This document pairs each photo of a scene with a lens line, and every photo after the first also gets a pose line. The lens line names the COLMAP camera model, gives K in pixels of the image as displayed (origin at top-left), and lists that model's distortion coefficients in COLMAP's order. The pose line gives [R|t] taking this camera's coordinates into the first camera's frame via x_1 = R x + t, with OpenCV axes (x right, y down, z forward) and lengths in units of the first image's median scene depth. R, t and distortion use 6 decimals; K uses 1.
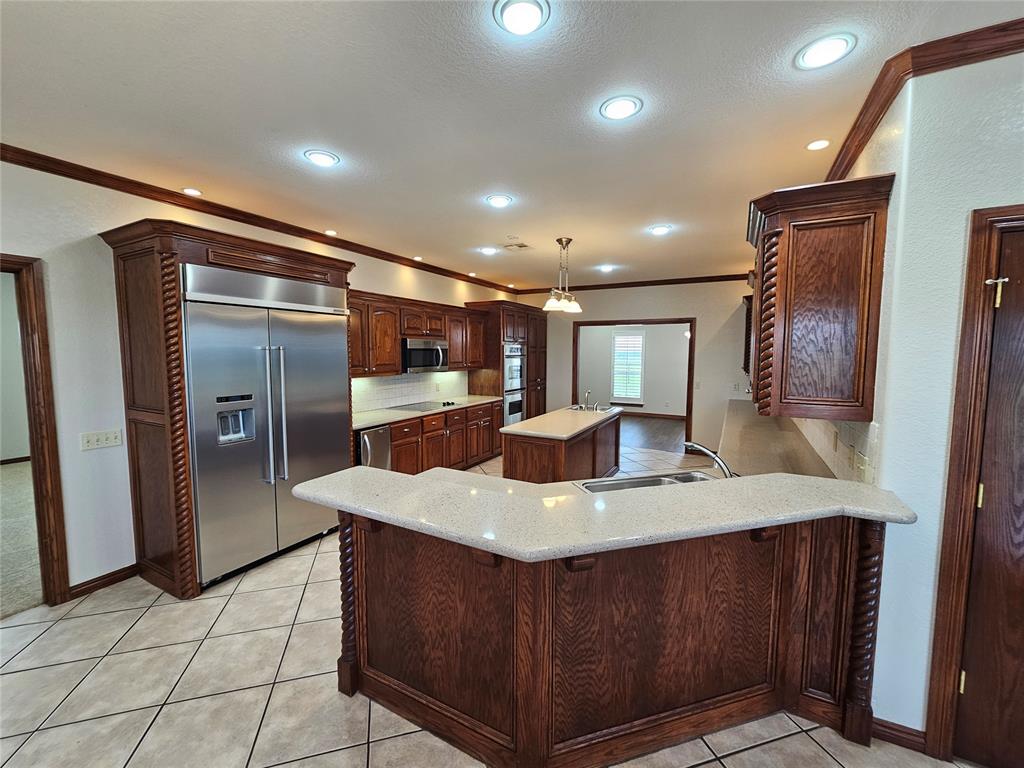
lens RADIAL K [[419.4, 0, 510.3], [0, 419.4, 386.9], [0, 0, 1]] dist [-0.002412, -0.000579]
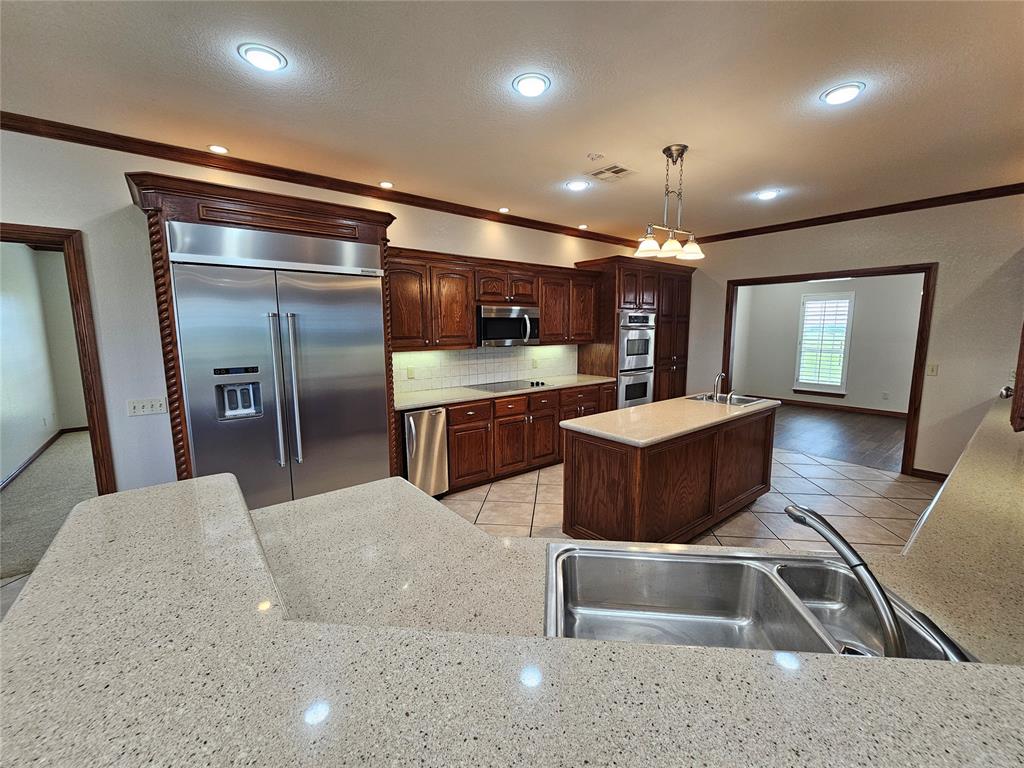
lens RADIAL K [[419.4, 0, 511.8], [0, 419.4, 385.4], [0, 0, 1]] dist [-0.002412, -0.000579]
pose [[0.920477, 0.043683, -0.388348, 0.231458], [-0.023198, 0.998088, 0.057285, -0.006052], [0.390108, -0.043721, 0.919731, 0.368261]]
